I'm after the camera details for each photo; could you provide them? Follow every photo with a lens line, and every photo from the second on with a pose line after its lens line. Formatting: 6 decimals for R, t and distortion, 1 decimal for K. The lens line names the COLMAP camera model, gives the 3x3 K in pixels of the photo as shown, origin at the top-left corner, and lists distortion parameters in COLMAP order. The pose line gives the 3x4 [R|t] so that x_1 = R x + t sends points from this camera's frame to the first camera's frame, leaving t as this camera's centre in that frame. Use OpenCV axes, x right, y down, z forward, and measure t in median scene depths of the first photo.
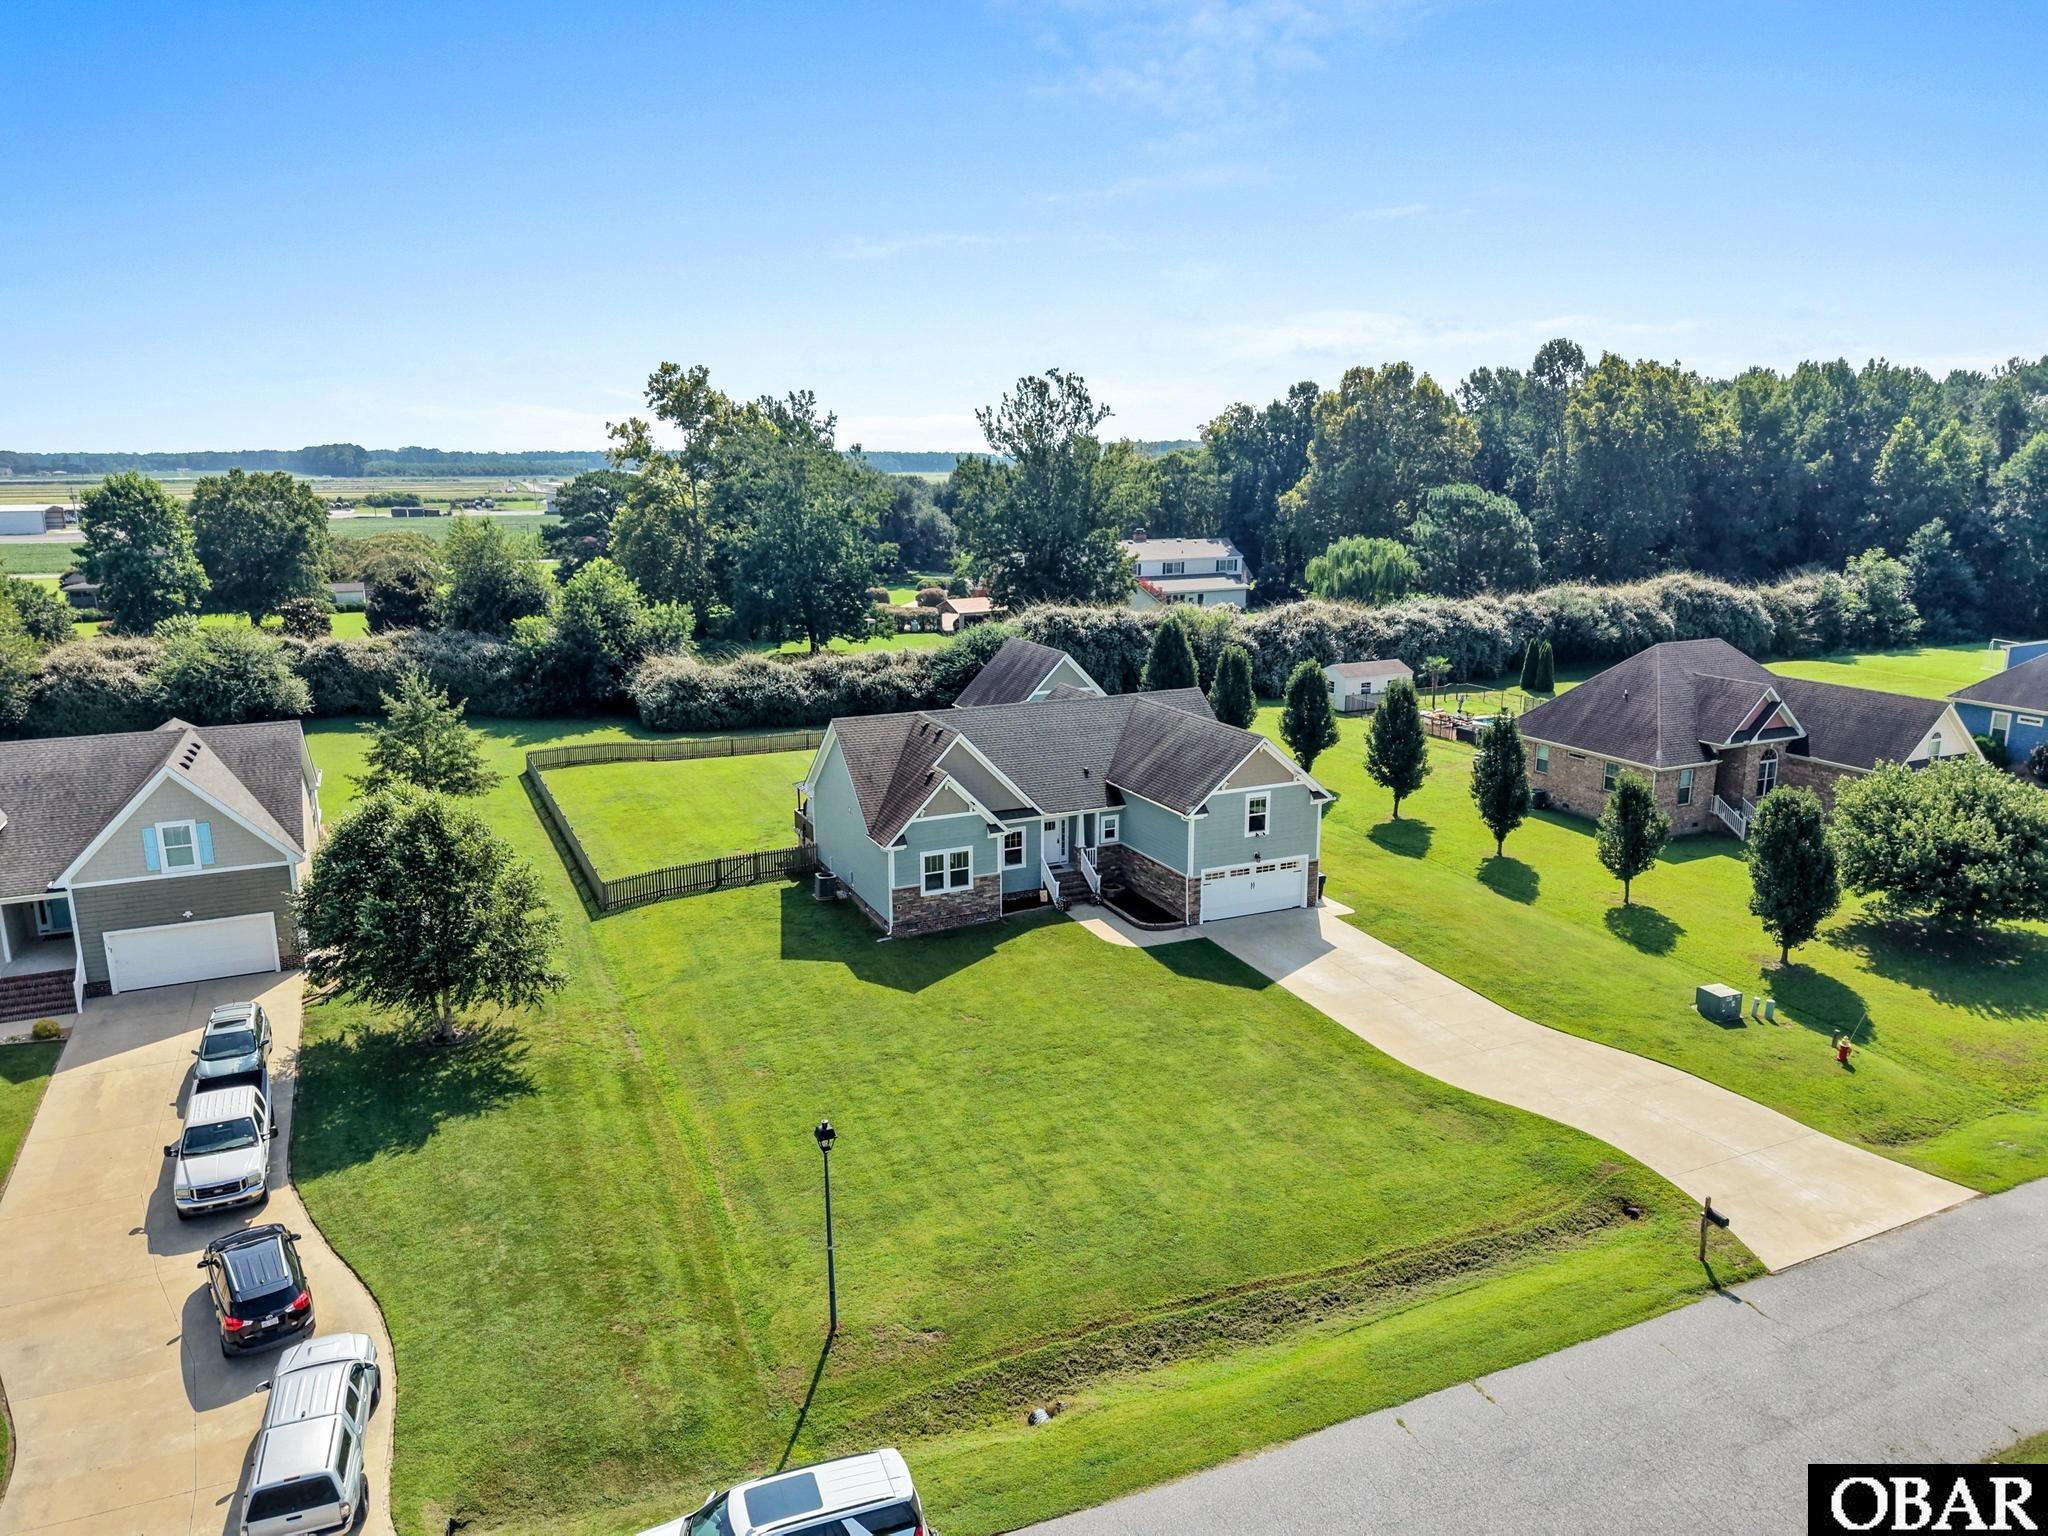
lens RADIAL K [[1372.5, 0, 1033.4], [0, 1372.5, 768.9], [0, 0, 1]] dist [0.031011, -0.033972]
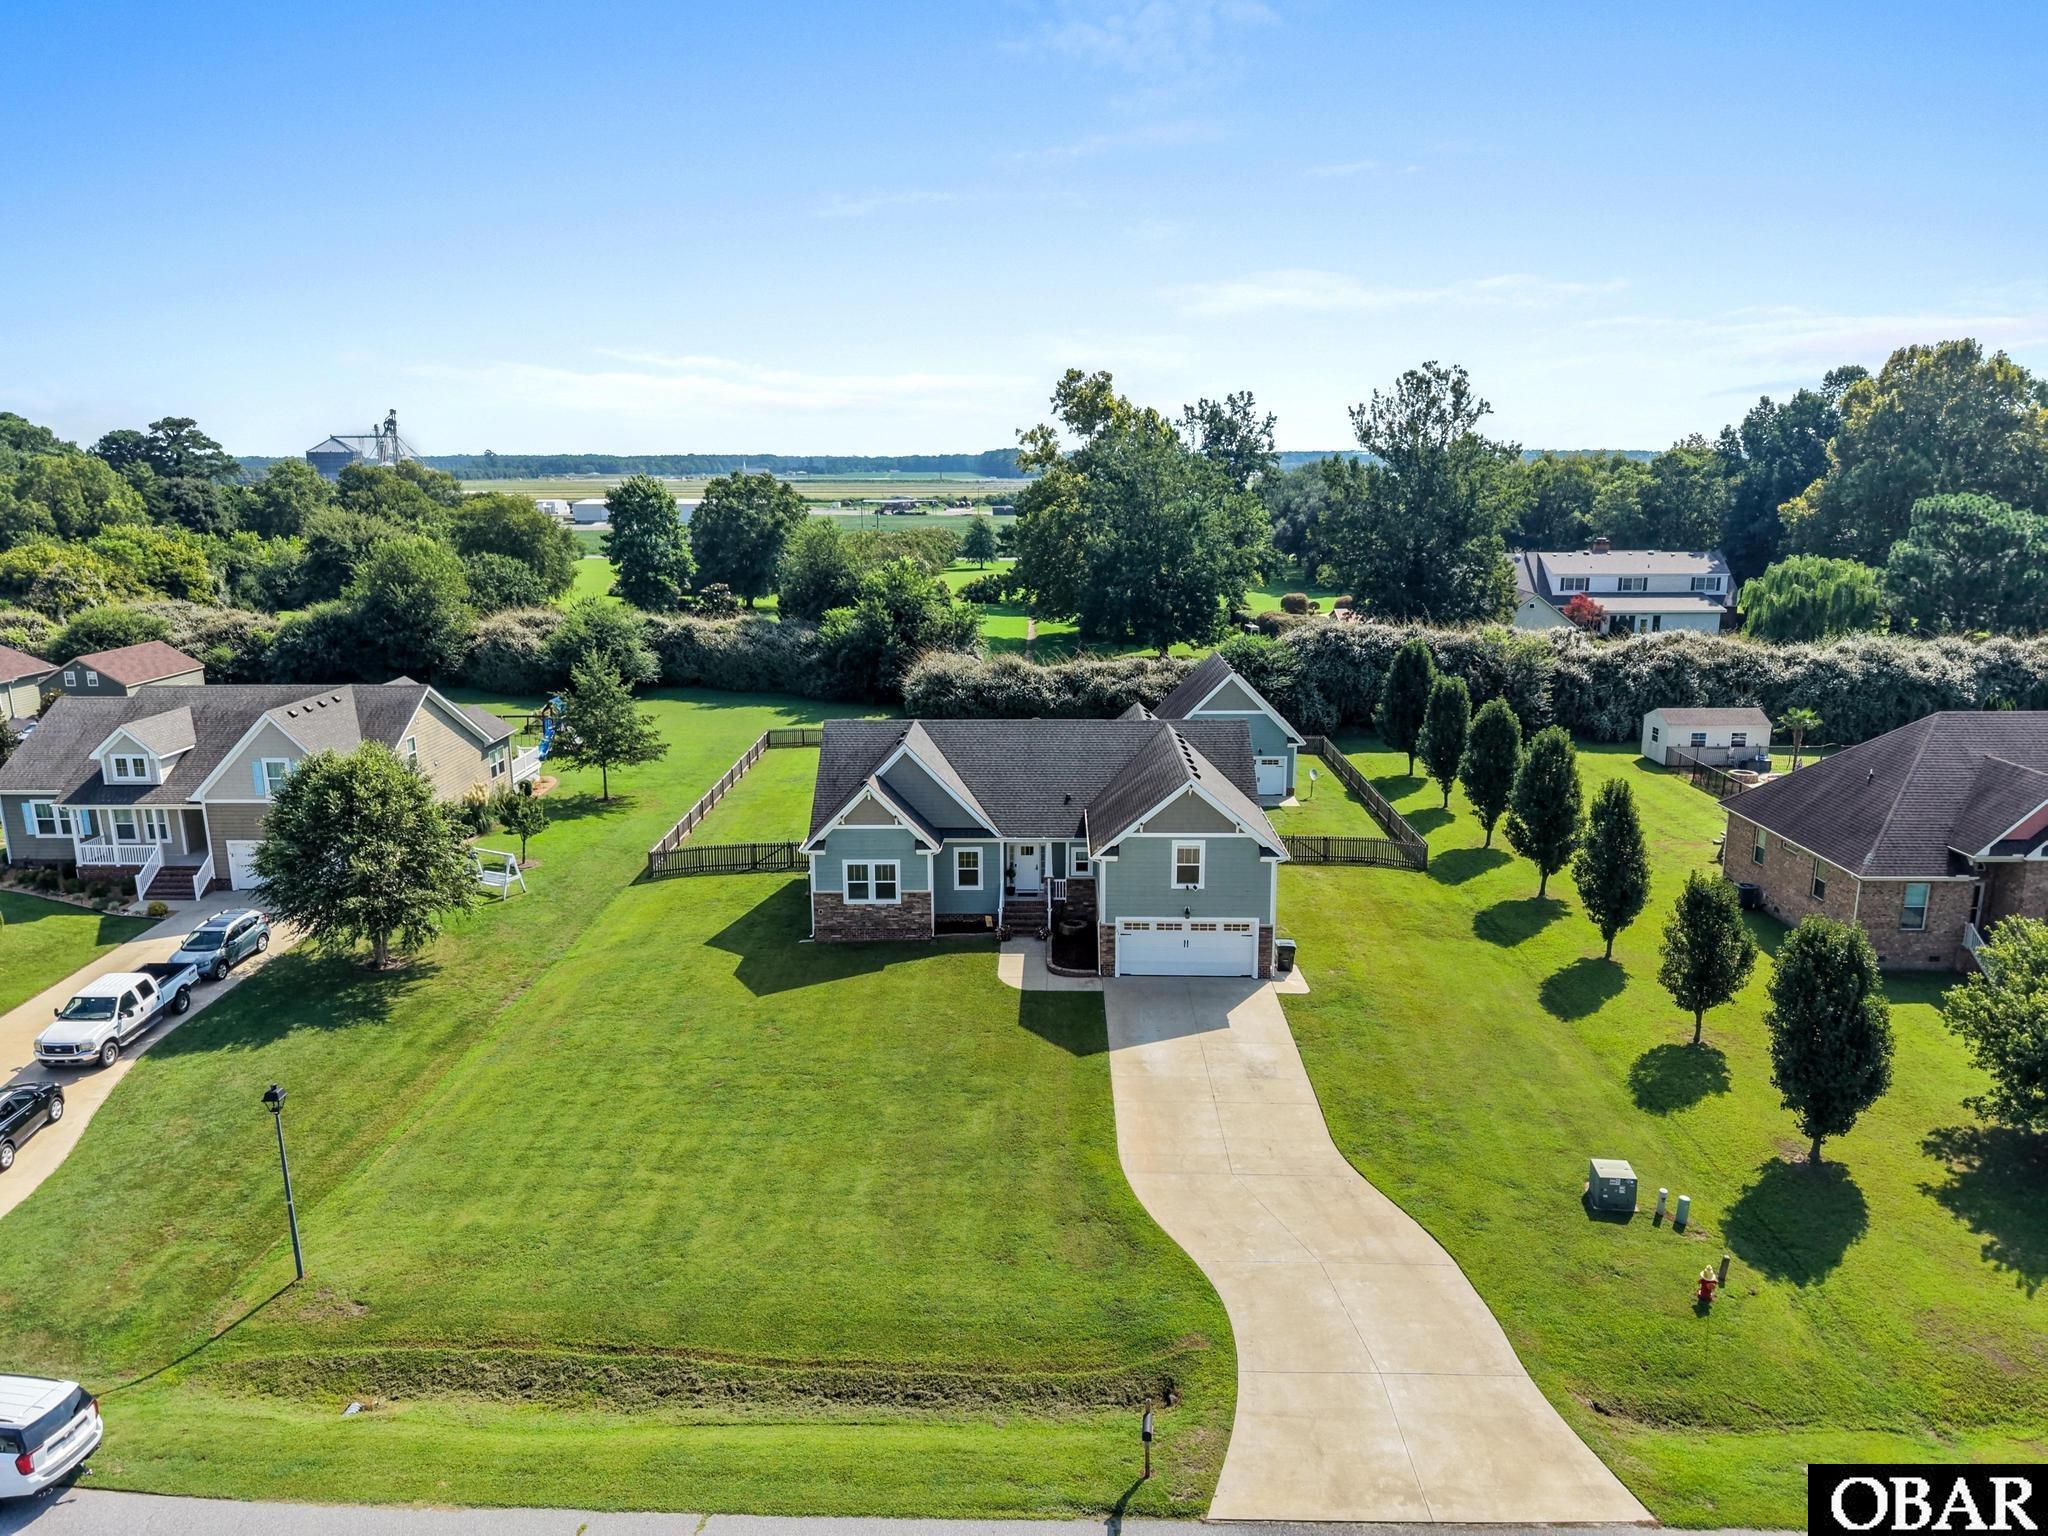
lens RADIAL K [[1372.5, 0, 1025.9], [0, 1372.5, 777.0], [0, 0, 1]] dist [0.031011, -0.033972]
pose [[0.896599, 0.098723, -0.431700, 0.420974], [-0.096464, 0.994965, 0.027187, -0.035422], [0.432210, 0.017268, 0.901607, 0.142524]]
